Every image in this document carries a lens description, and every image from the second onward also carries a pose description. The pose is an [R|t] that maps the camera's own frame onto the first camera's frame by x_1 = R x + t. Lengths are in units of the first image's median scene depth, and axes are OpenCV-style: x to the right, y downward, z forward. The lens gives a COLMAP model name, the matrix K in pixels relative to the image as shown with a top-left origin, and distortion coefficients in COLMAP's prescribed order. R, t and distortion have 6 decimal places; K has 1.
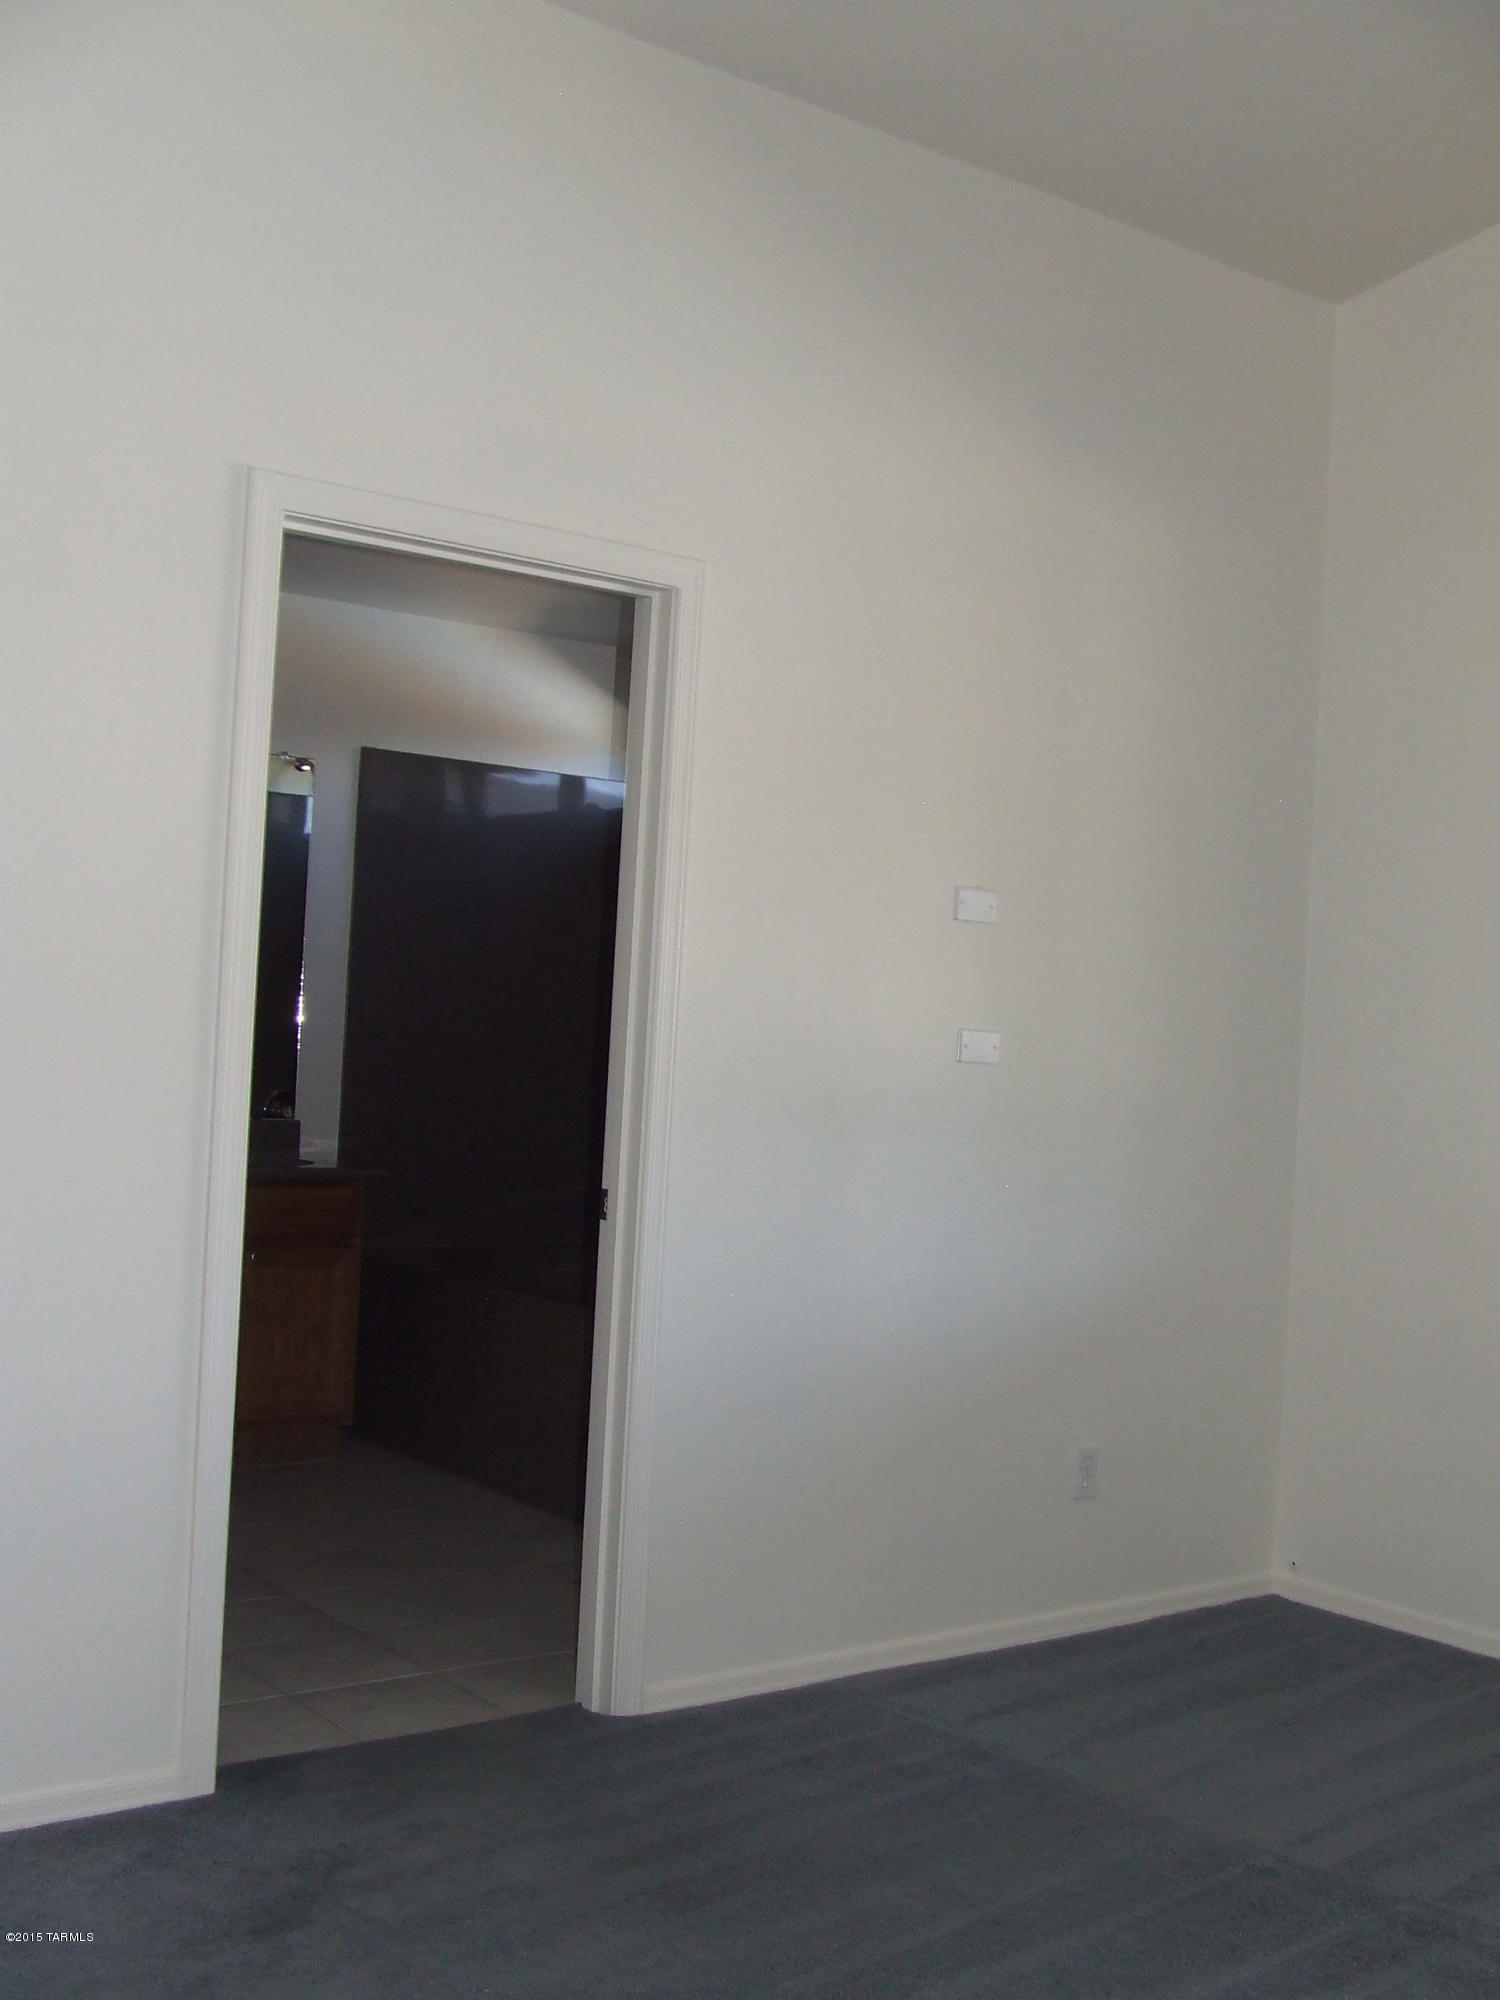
lens RADIAL K [[2194.0, 0, 737.8], [0, 2194.0, 996.7], [0, 0, 1]] dist [-0.100449, 0.182033]
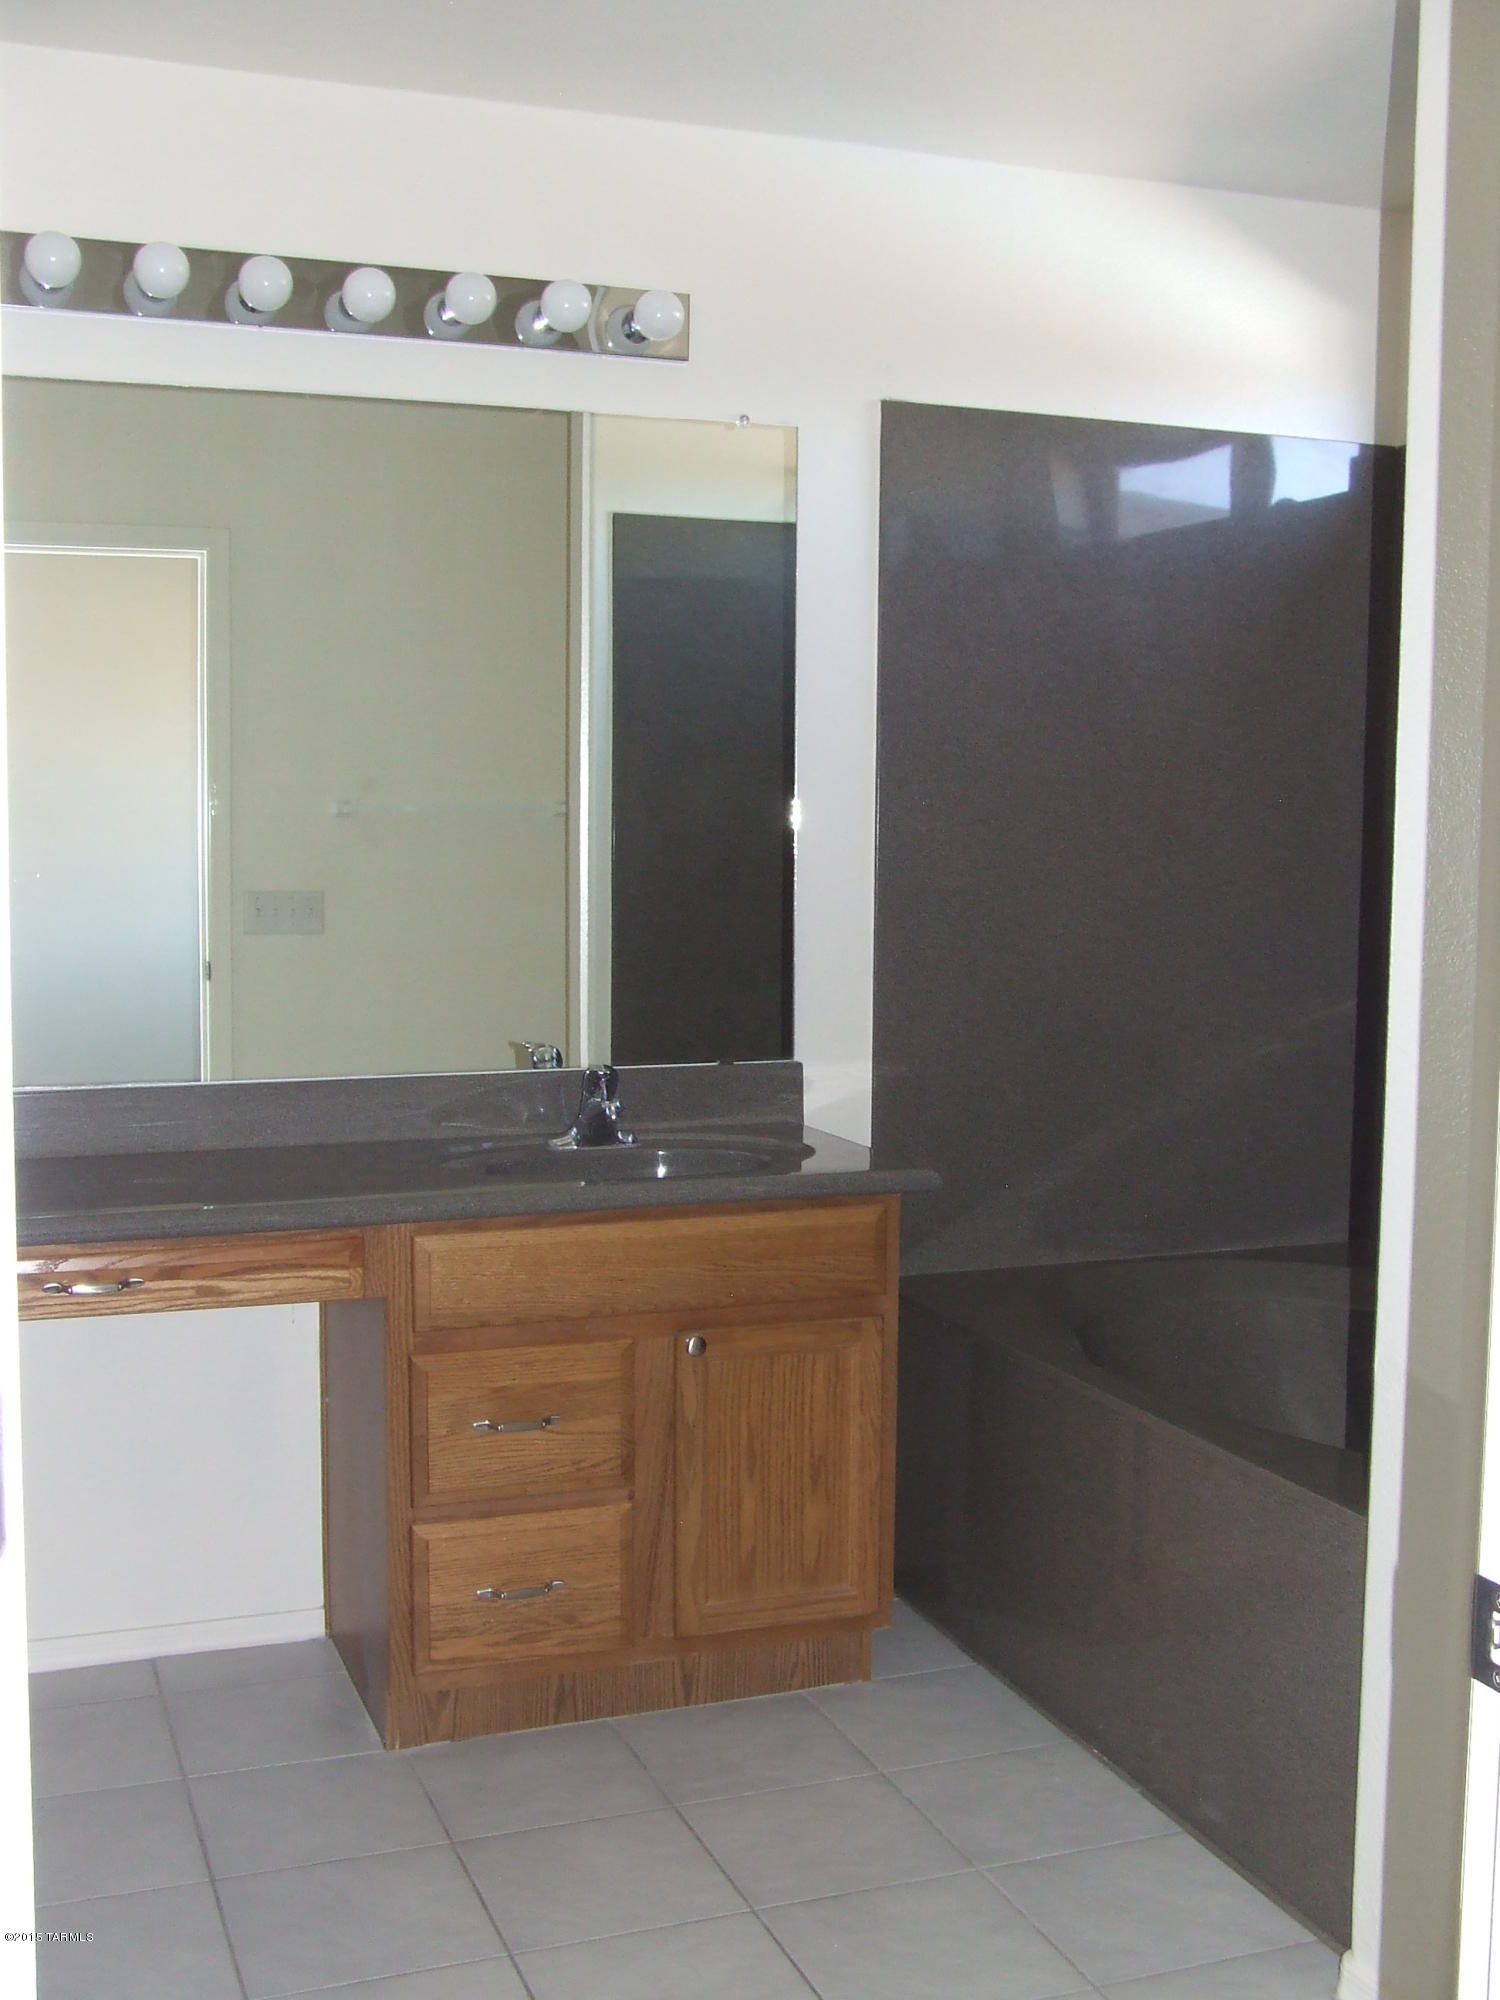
lens RADIAL K [[2194.0, 0, 737.8], [0, 2194.0, 996.7], [0, 0, 1]] dist [-0.100449, 0.182033]
pose [[0.953935, -0.017253, -0.299517, -0.042560], [0.043942, 0.995614, 0.082600, -0.009393], [0.296778, -0.091957, 0.950509, 0.442778]]
